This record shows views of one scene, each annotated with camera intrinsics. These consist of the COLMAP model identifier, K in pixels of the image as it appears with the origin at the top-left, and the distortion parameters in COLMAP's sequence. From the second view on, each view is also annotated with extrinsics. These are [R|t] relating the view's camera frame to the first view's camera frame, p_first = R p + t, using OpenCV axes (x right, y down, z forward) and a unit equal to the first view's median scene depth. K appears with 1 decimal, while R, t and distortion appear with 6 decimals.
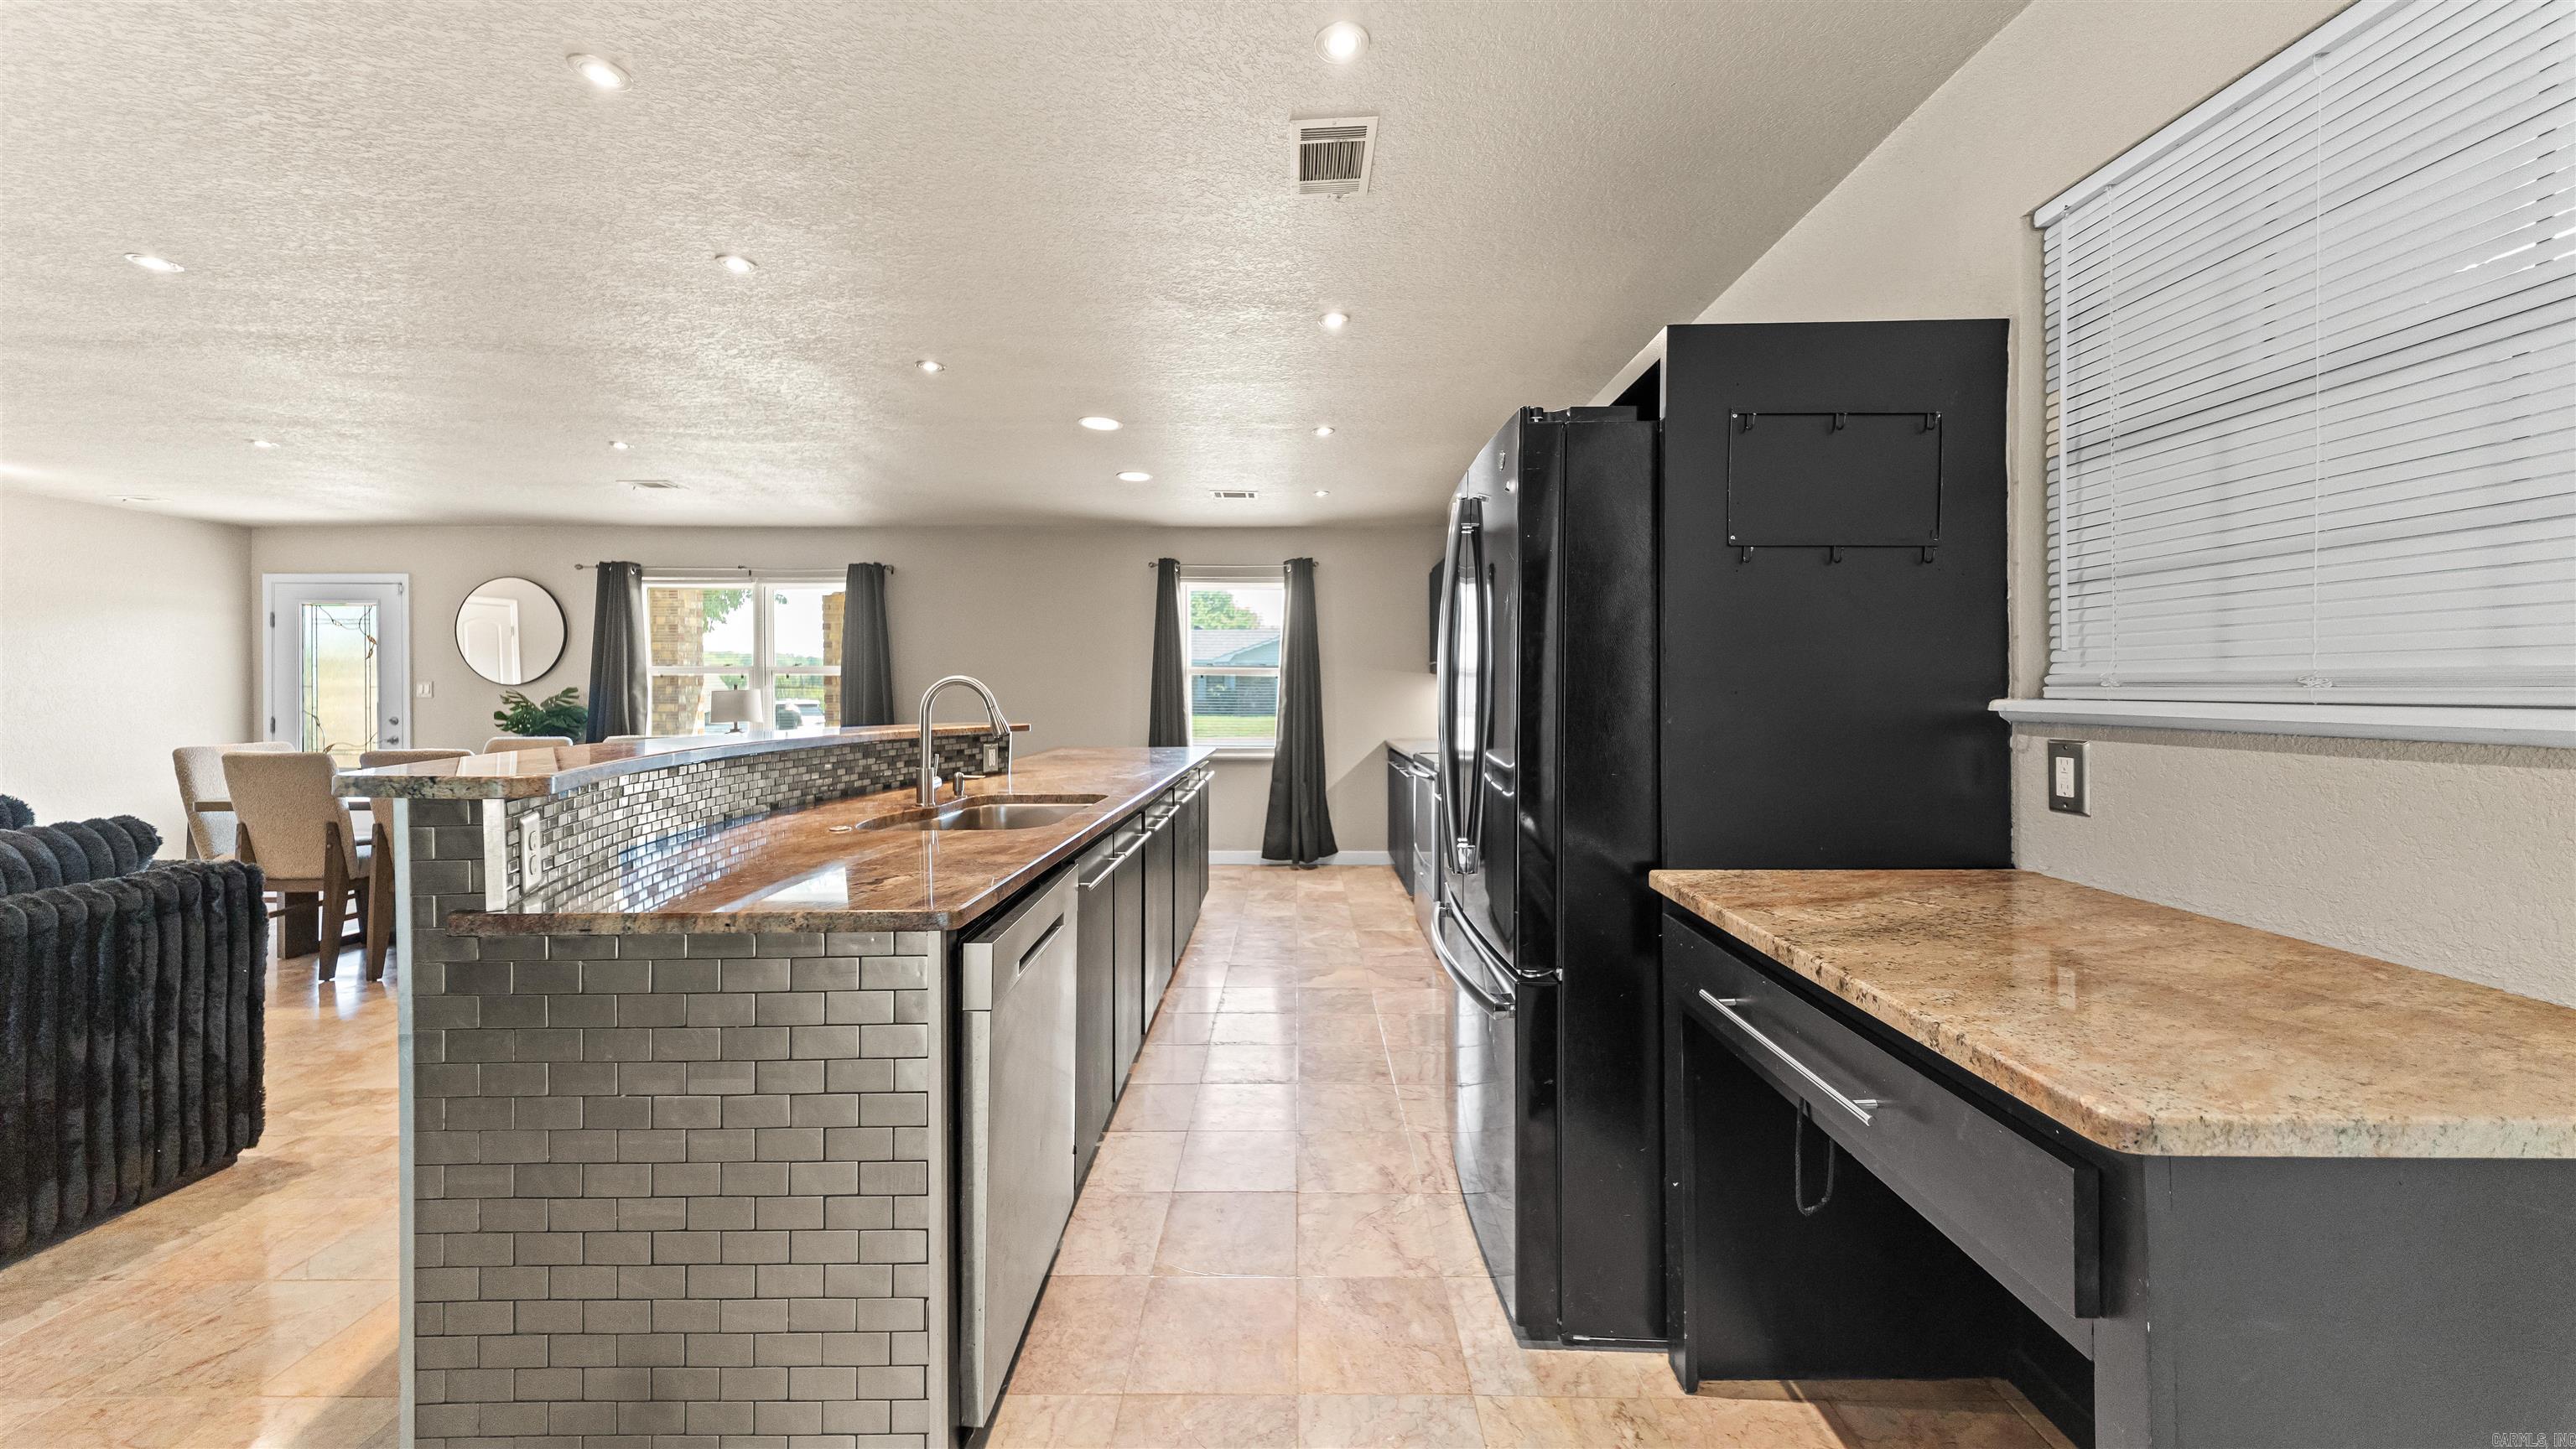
lens RADIAL K [[885.7, 0, 1296.6], [0, 885.7, 705.1], [0, 0, 1]] dist [0.018758, -0.004889]
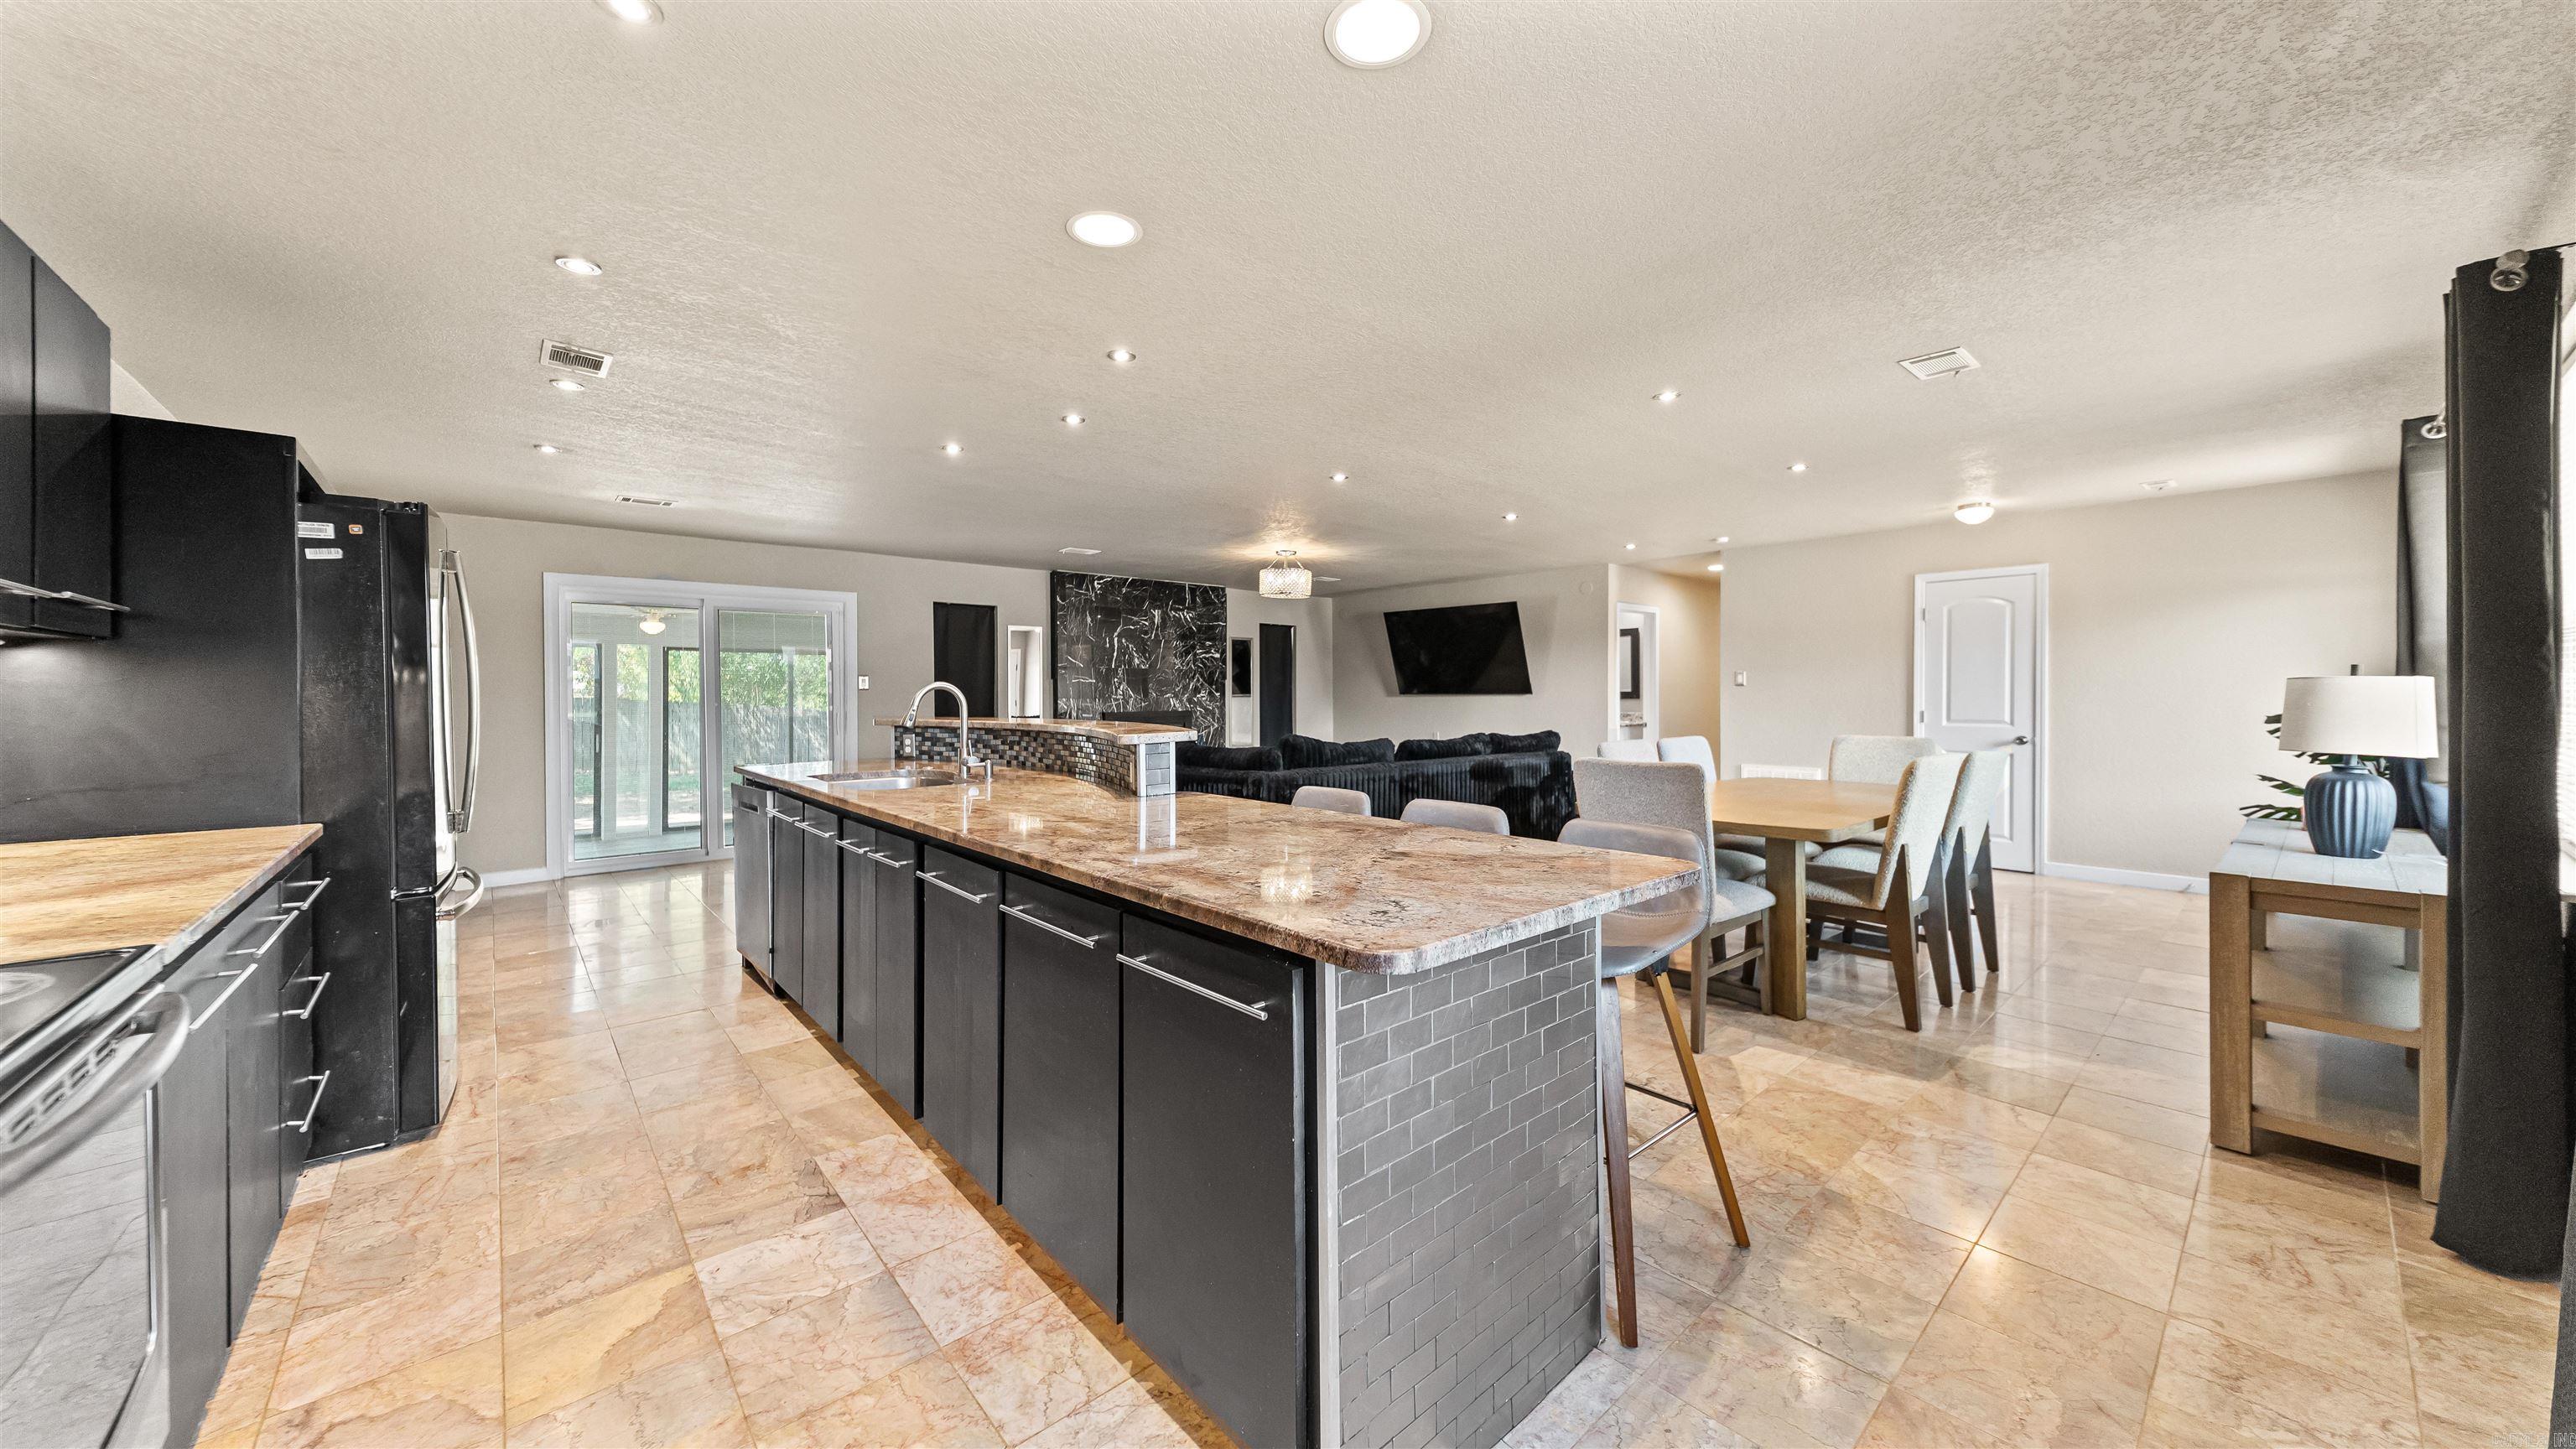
lens RADIAL K [[885.7, 0, 1307.1], [0, 885.7, 702.9], [0, 0, 1]] dist [0.018758, -0.004889]
pose [[-0.736970, 0.009578, -0.675857, 0.091303], [-0.000036, 0.999899, 0.014209, -0.016285], [0.675925, 0.010496, -0.736896, 1.695694]]
